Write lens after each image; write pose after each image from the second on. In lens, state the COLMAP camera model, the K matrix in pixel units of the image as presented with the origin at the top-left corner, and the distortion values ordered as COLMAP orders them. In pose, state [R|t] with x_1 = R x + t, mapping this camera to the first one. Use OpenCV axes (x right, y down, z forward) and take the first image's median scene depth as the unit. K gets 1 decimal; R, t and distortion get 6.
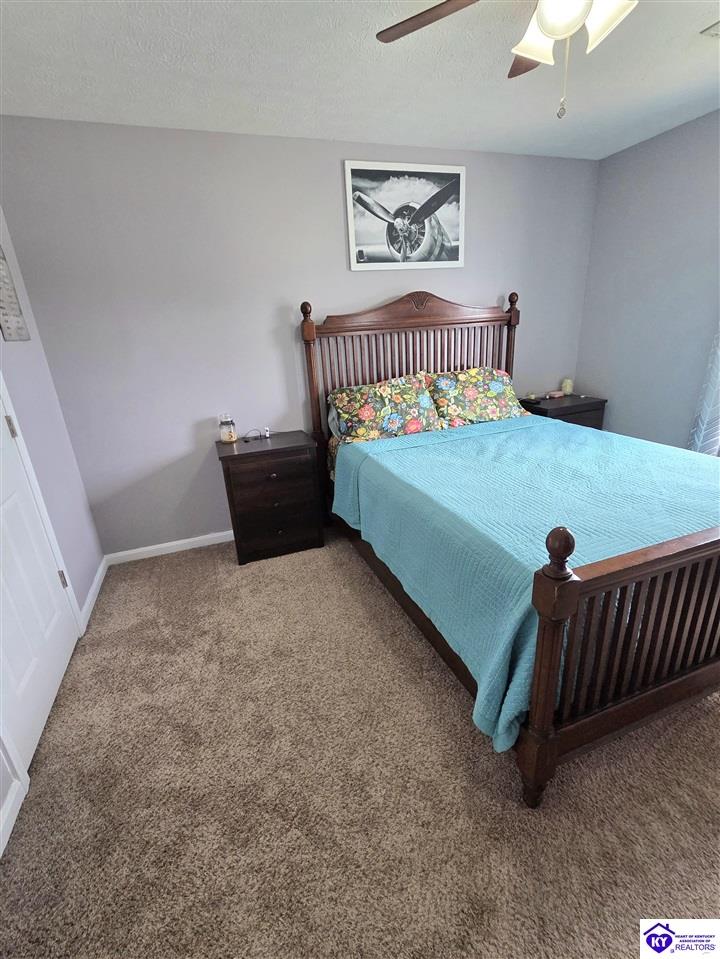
lens RADIAL K [[429.0, 0, 360.0], [0, 429.0, 479.5], [0, 0, 1]] dist [0.000099, -0.000254]
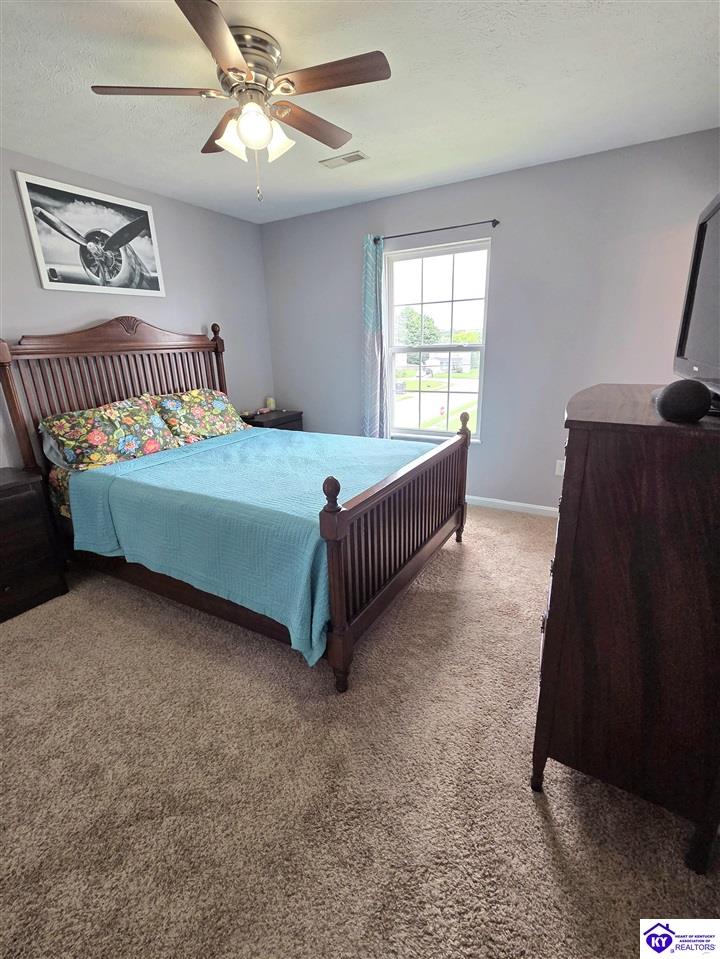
lens RADIAL K [[429.0, 0, 360.0], [0, 429.0, 479.5], [0, 0, 1]] dist [0.000099, -0.000254]
pose [[0.767302, -0.161310, 0.620666, -0.139021], [0.202632, 0.979247, 0.003999, 0.049048], [-0.608431, 0.122698, 0.784065, -0.086807]]
